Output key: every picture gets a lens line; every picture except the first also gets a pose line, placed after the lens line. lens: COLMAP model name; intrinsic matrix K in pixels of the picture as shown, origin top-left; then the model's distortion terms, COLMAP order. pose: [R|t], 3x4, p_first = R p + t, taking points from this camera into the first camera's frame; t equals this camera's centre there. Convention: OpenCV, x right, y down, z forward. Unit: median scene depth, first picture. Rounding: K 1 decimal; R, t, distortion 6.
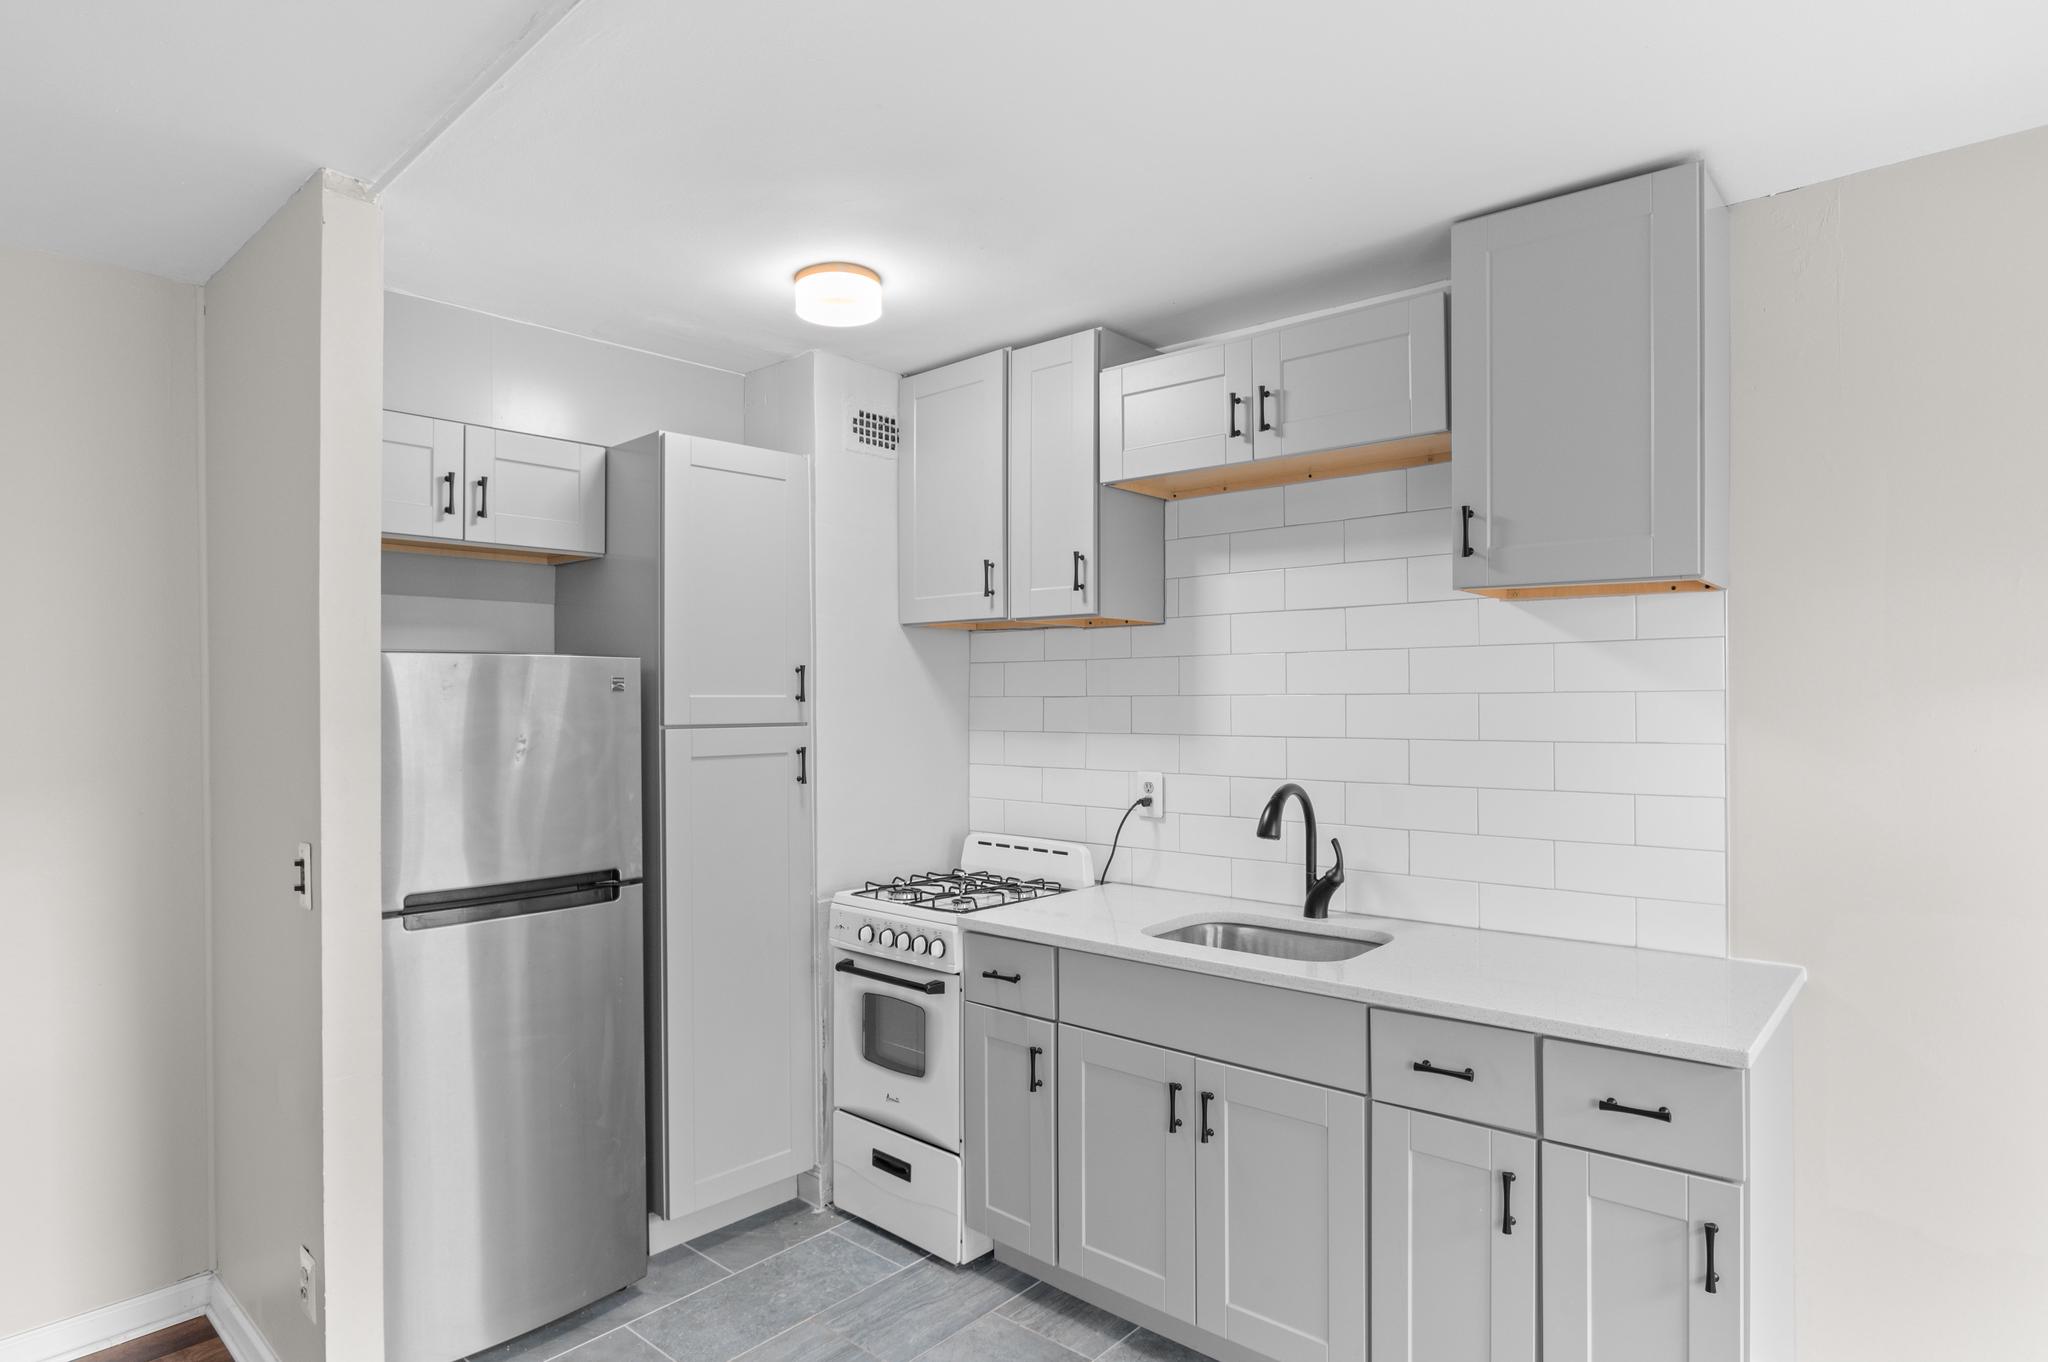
lens RADIAL K [[1129.5, 0, 1035.6], [0, 1129.5, 677.9], [0, 0, 1]] dist [-0.015182, -0.000425]
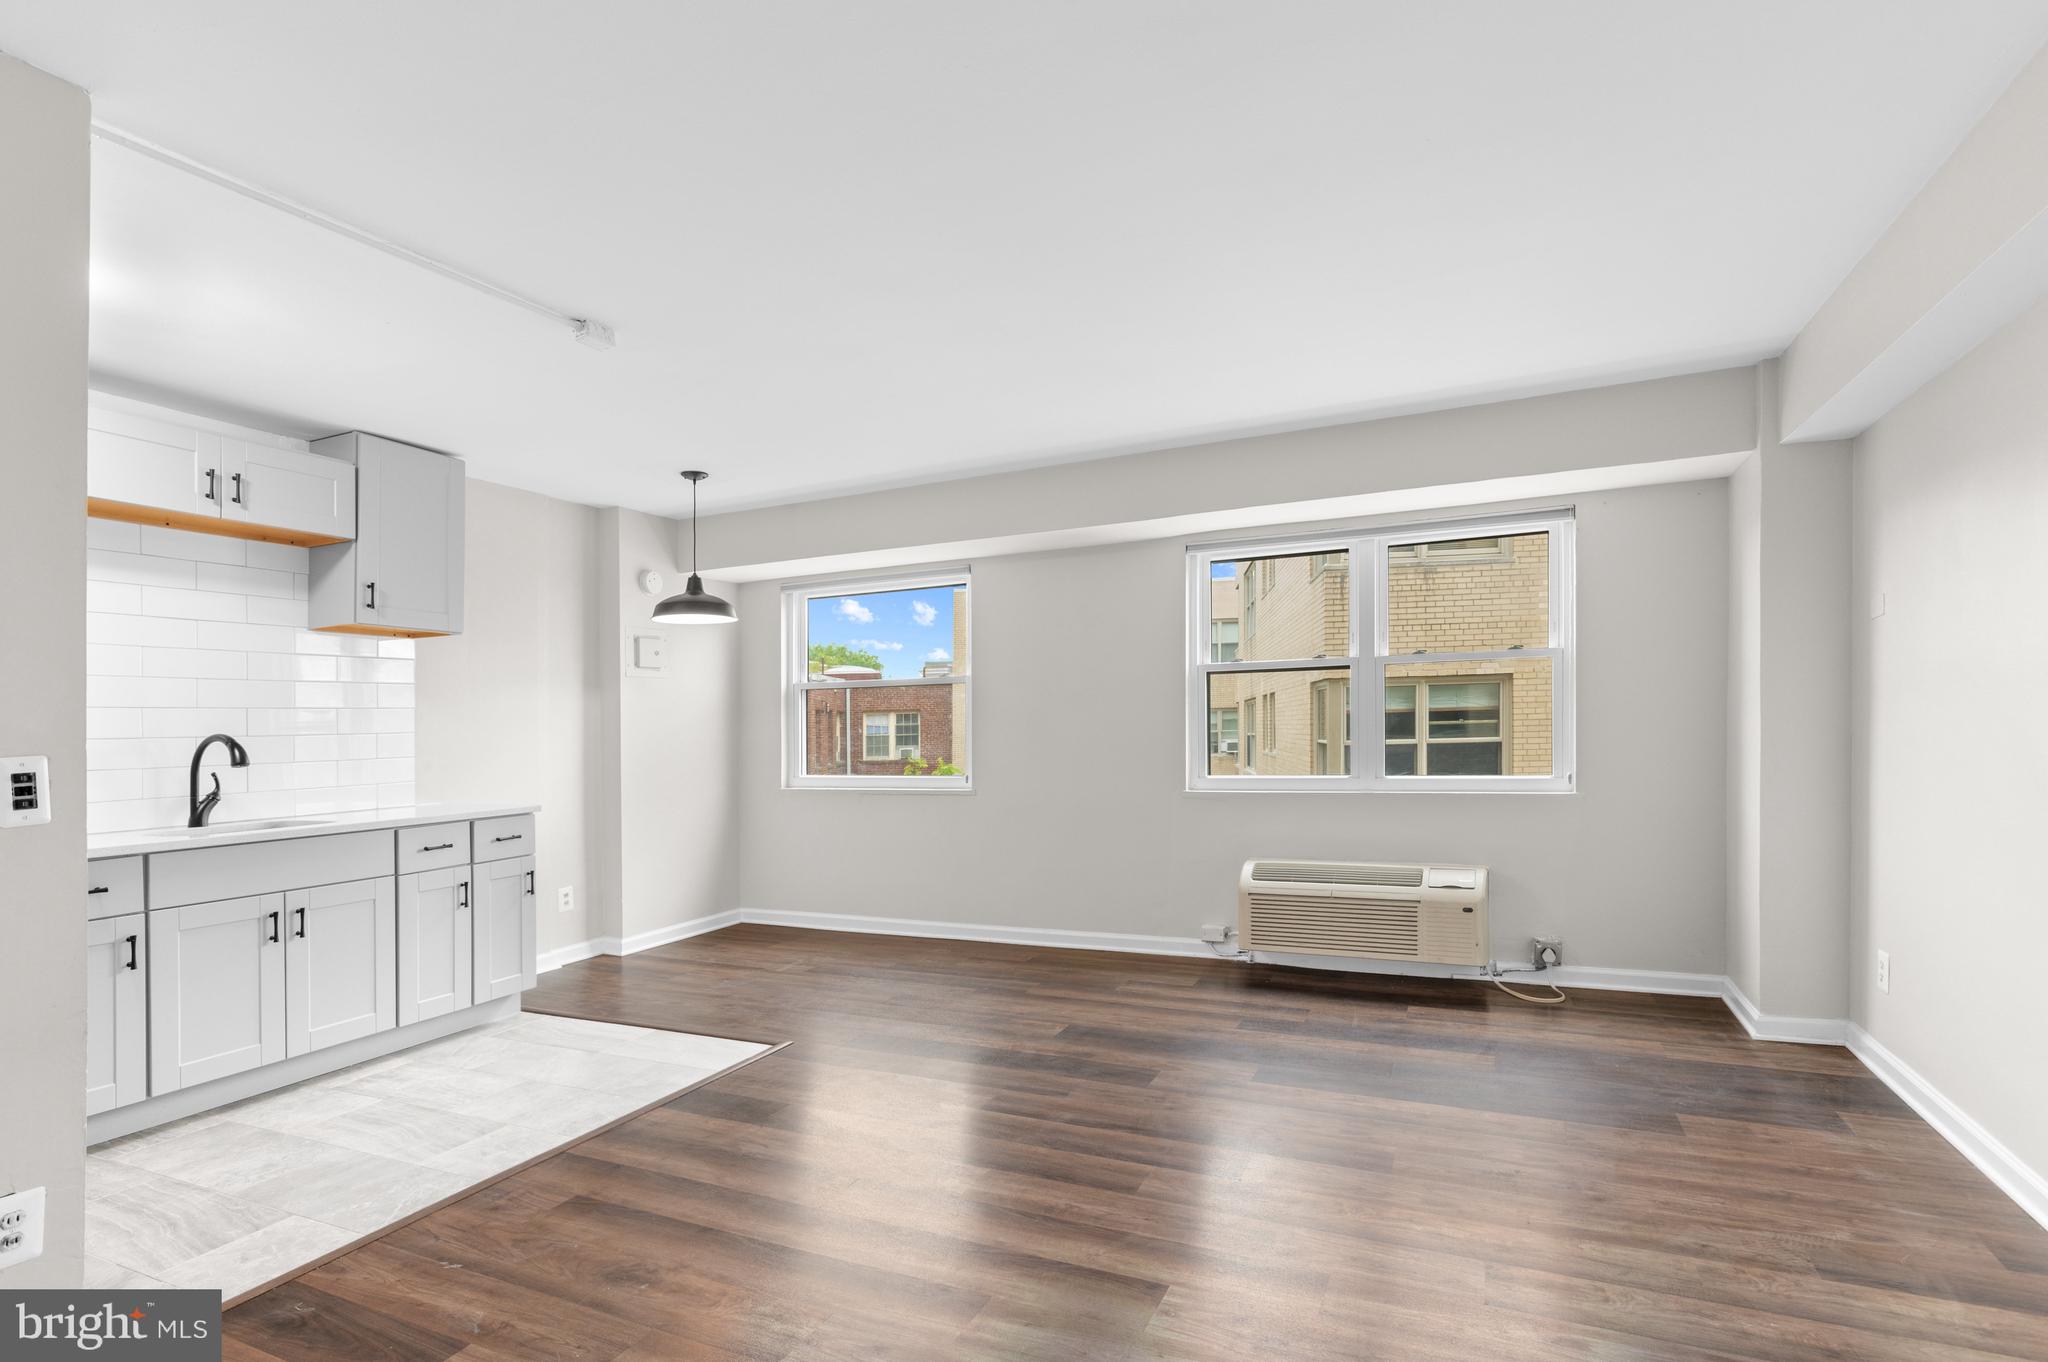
lens RADIAL K [[990.6, 0, 1029.4], [0, 990.6, 690.3], [0, 0, 1]] dist [-0.002496, 0.001120]
pose [[-0.280362, 0.049153, 0.958635, -1.311466], [0.013038, 0.998791, -0.047399, 0.109482], [-0.959806, -0.000790, -0.280664, 0.317149]]
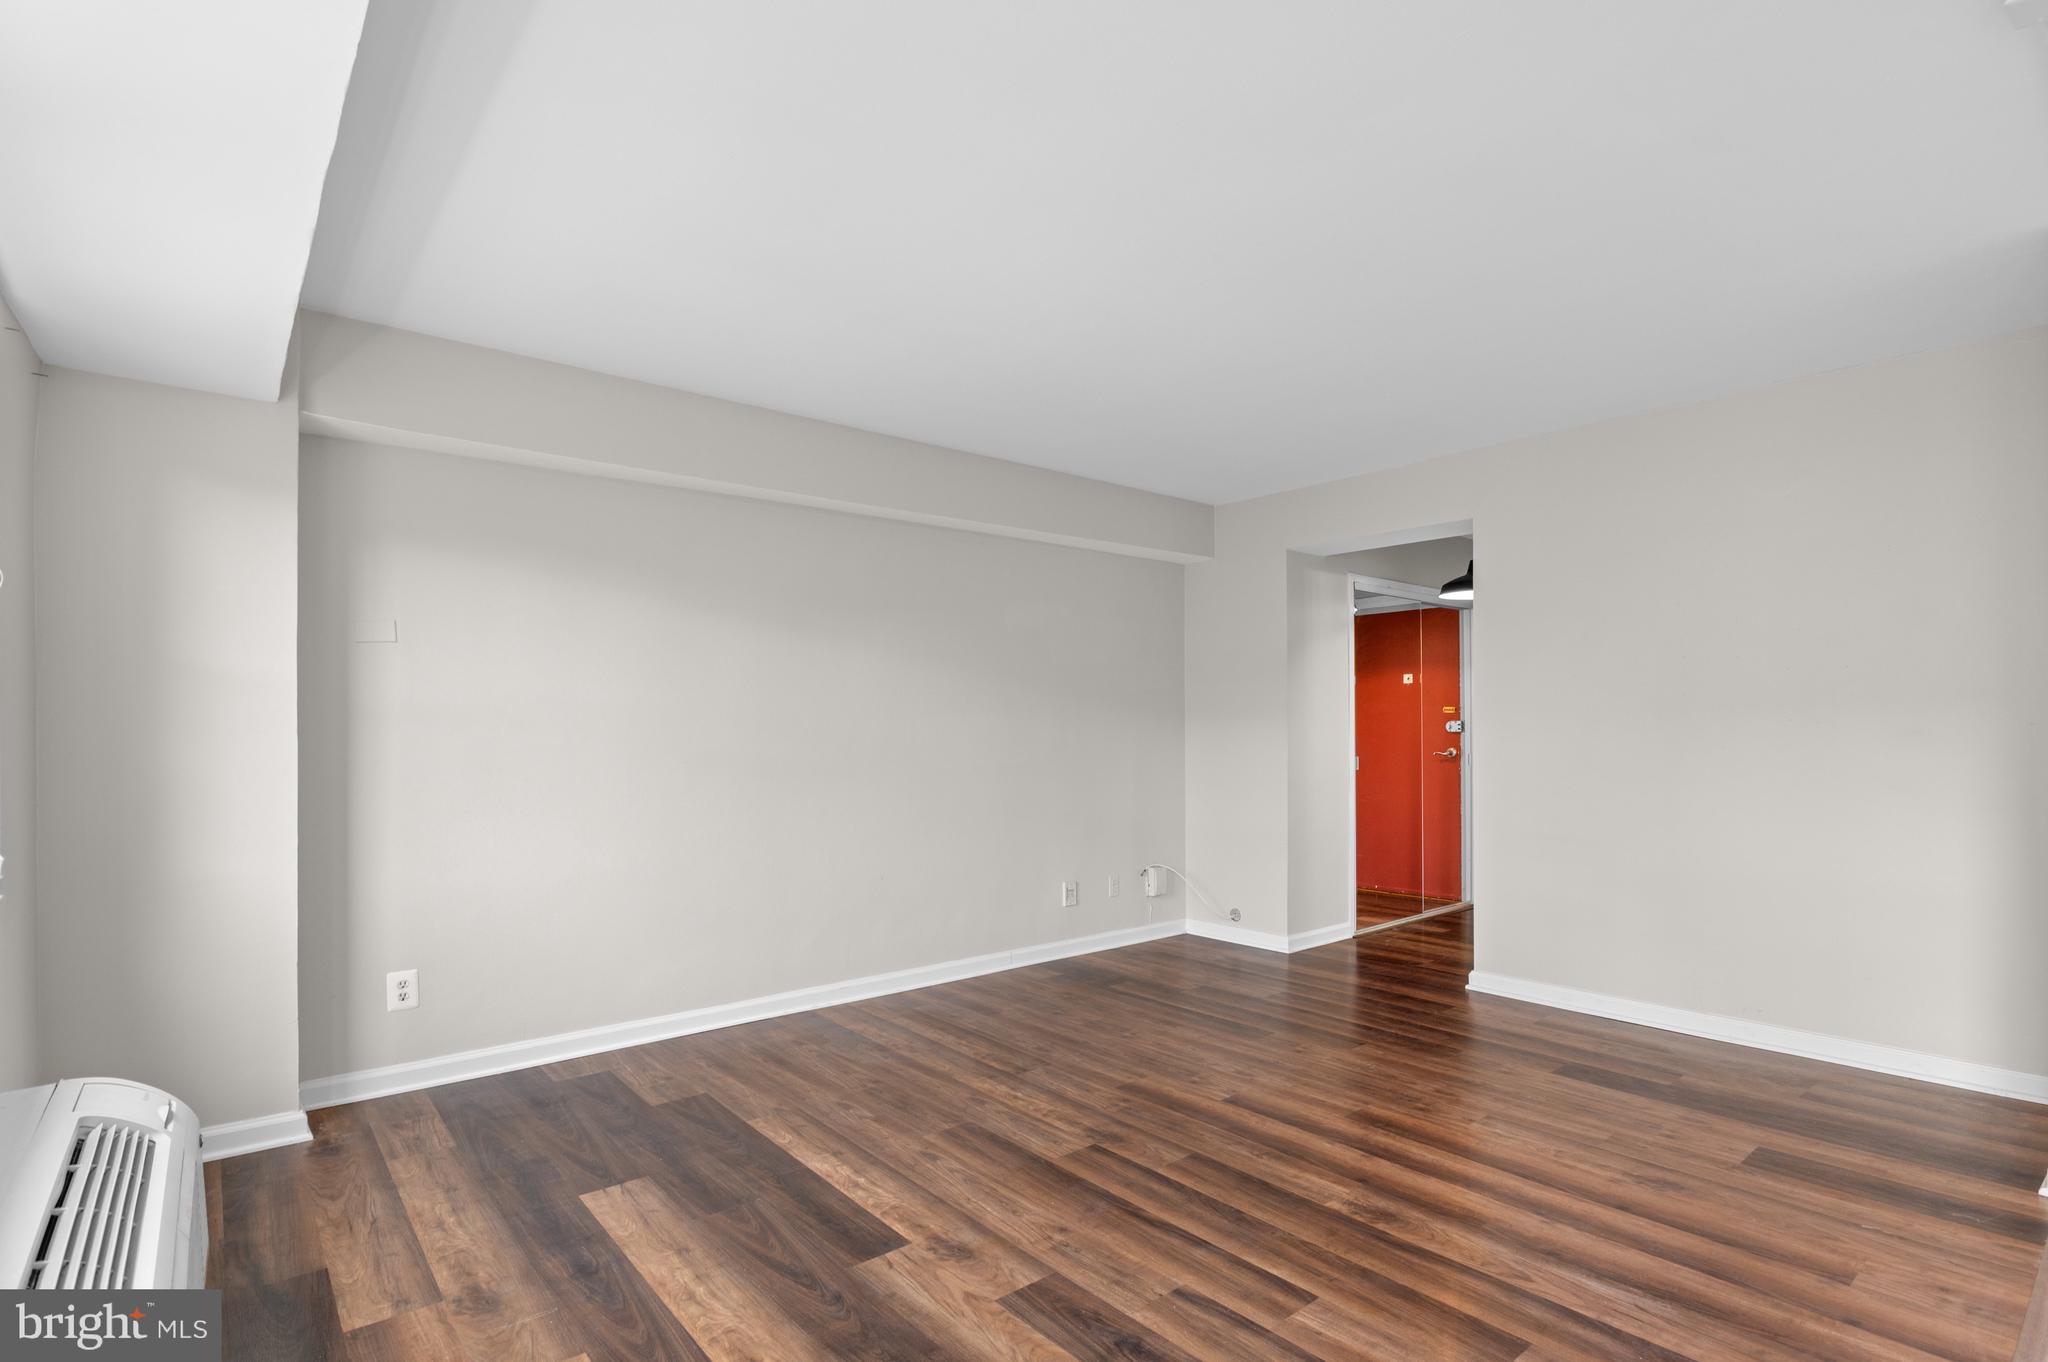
lens RADIAL K [[990.6, 0, 1003.1], [0, 990.6, 696.1], [0, 0, 1]] dist [-0.002496, 0.001120]
pose [[-0.167756, -0.020531, -0.985615, 0.573567], [0.019998, 0.999506, -0.024225, 0.083225], [0.985626, -0.023775, -0.167262, -0.039592]]
